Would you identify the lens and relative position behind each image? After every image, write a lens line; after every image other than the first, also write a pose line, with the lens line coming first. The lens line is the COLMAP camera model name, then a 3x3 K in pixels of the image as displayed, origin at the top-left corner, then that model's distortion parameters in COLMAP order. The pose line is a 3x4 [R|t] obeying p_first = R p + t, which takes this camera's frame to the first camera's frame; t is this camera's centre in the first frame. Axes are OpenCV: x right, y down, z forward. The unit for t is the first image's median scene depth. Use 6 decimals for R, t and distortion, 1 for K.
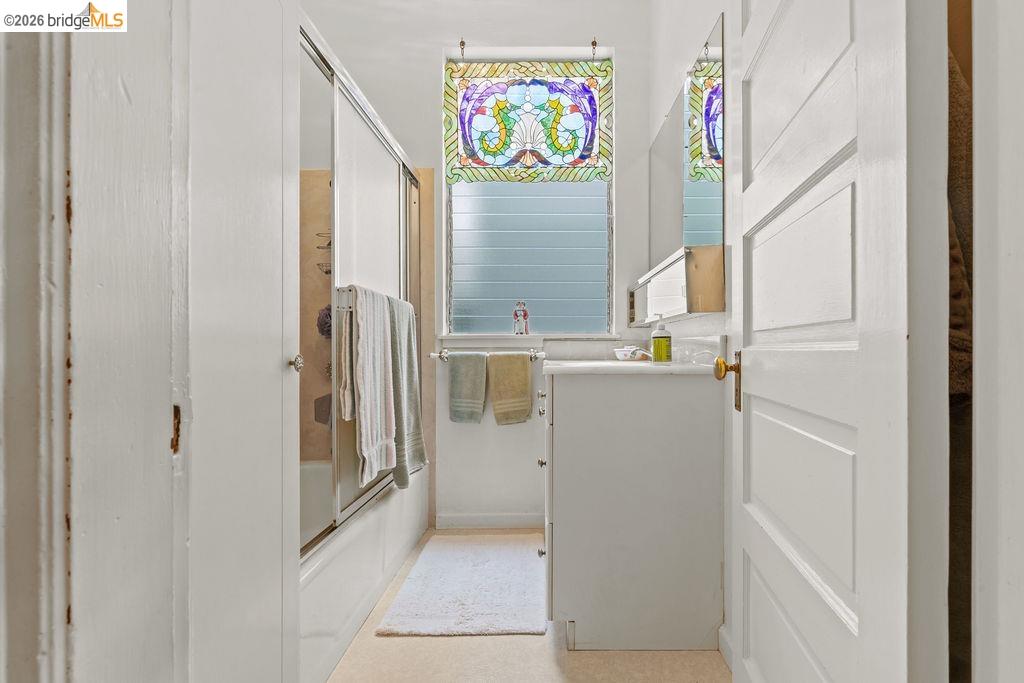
lens RADIAL K [[482.4, 0, 537.8], [0, 482.4, 340.0], [0, 0, 1]] dist [-0.001748, 0.005371]
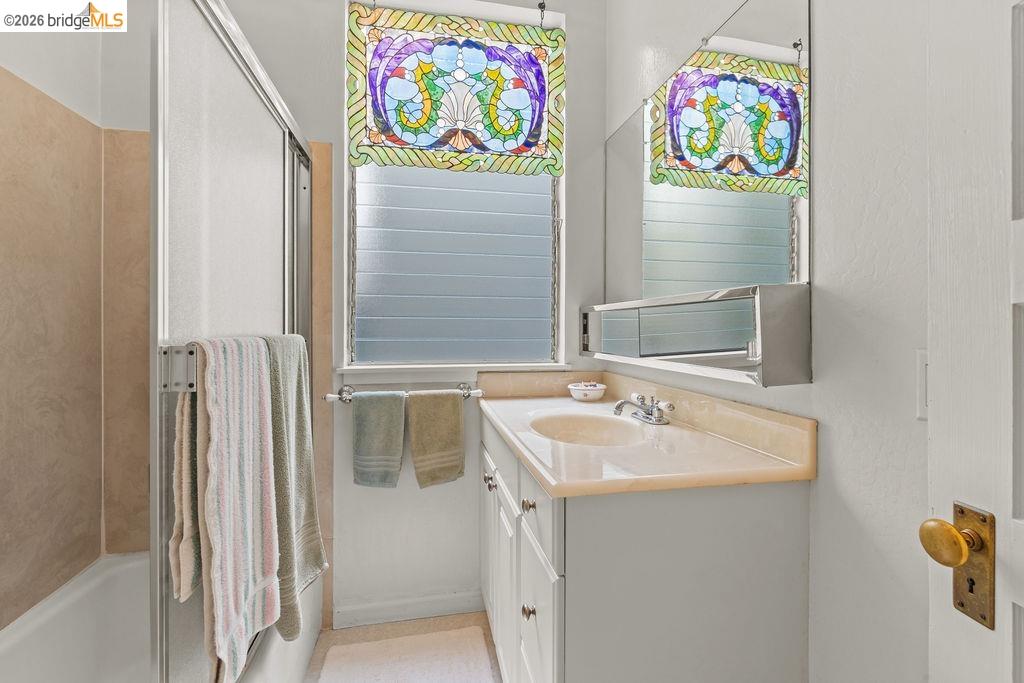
lens RADIAL K [[464.5, 0, 513.1], [0, 464.5, 327.6], [0, 0, 1]] dist [-0.009814, 0.004917]
pose [[0.980531, 0.004310, 0.196319, -0.081950], [-0.004627, 0.999989, 0.001159, -0.075204], [-0.196311, -0.002045, 0.980539, 0.247993]]
